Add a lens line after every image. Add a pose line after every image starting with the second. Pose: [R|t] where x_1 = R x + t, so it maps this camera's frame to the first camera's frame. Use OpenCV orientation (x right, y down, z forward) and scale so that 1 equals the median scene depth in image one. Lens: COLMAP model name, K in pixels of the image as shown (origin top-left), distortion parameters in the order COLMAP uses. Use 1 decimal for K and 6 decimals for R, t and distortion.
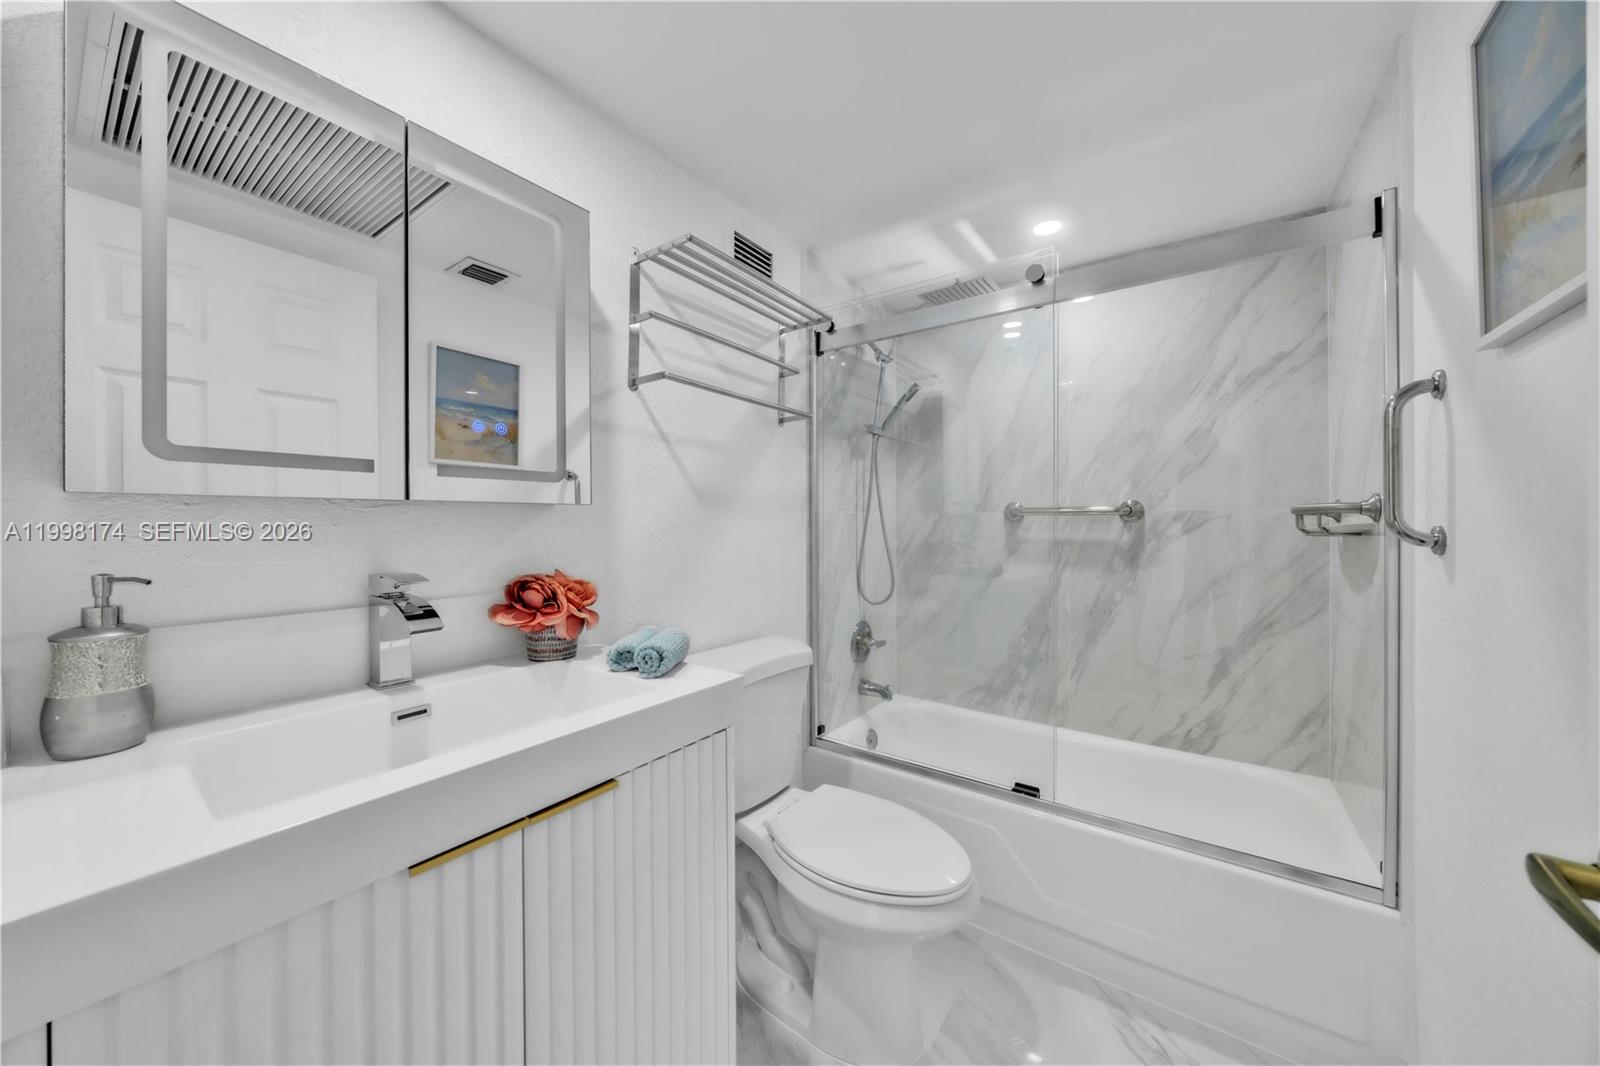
lens RADIAL K [[557.2, 0, 795.2], [0, 557.2, 520.0], [0, 0, 1]] dist [-0.006762, -0.000150]
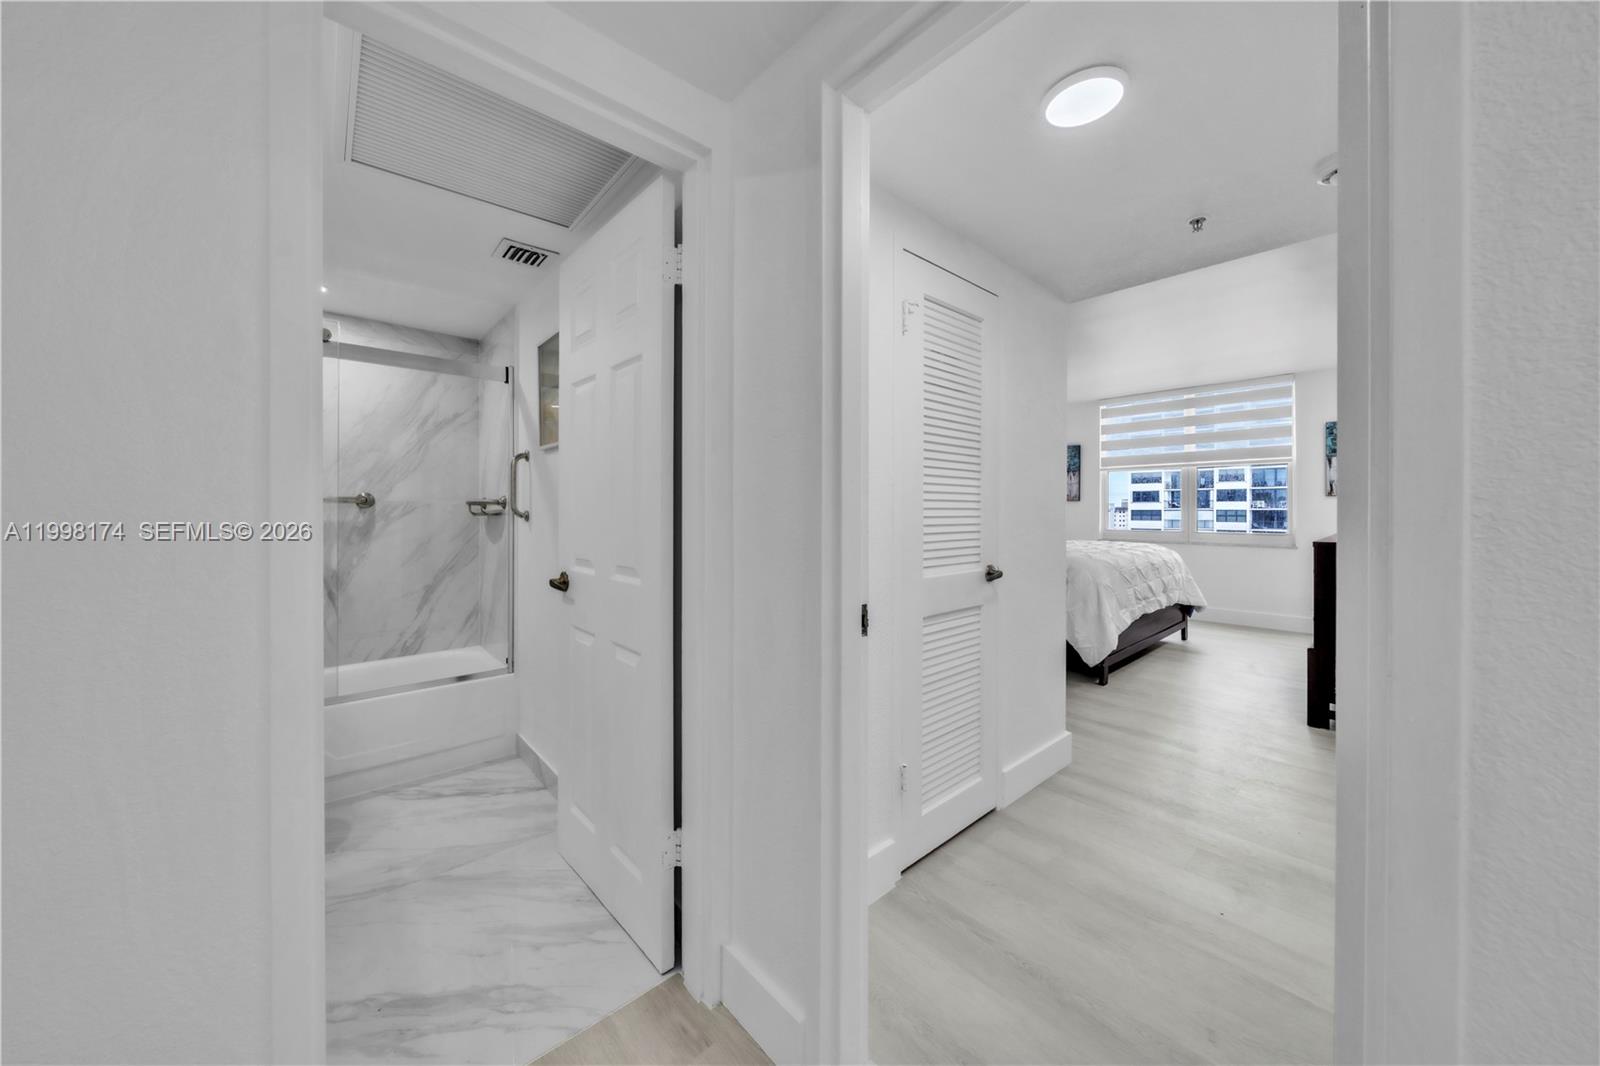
lens RADIAL K [[557.2, 0, 795.2], [0, 557.2, 520.0], [0, 0, 1]] dist [-0.006762, -0.000150]
pose [[0.227658, -0.010685, 0.973683, -0.634265], [-0.007552, 0.999890, 0.012738, 0.008609], [-0.973712, -0.010253, 0.227552, -0.477993]]
